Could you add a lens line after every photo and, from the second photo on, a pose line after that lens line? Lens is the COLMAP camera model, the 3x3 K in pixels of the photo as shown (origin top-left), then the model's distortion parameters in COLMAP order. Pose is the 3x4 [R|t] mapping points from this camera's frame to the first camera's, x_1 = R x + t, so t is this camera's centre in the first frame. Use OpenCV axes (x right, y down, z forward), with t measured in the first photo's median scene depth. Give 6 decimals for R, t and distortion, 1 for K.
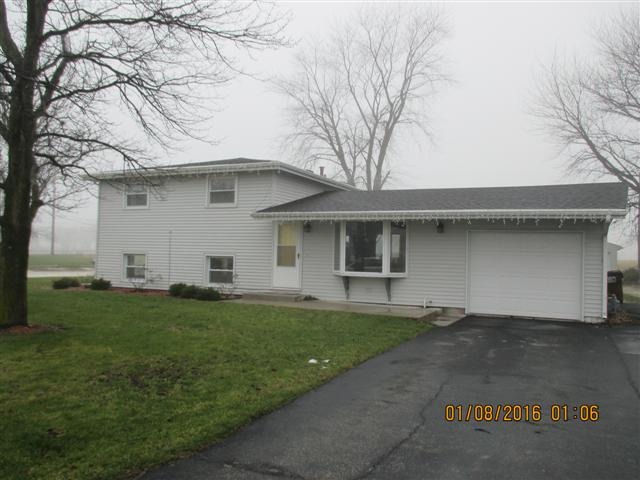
lens RADIAL K [[536.8, 0, 320.0], [0, 536.8, 240.0], [0, 0, 1]] dist [0.035092, 0.000835]
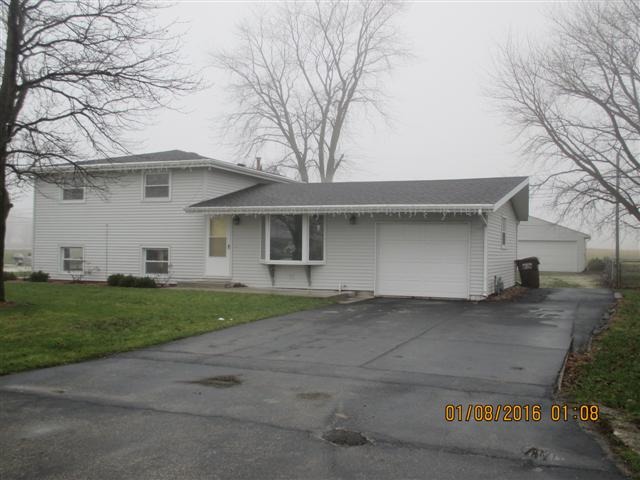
lens RADIAL K [[684.0, 0, 320.0], [0, 684.0, 240.0], [0, 0, 1]] dist [-0.010966, -0.022387]
pose [[0.998725, -0.010409, 0.049401, 0.068617], [0.009651, 0.999832, 0.015562, -0.003242], [-0.049555, -0.015066, 0.998658, -0.347732]]
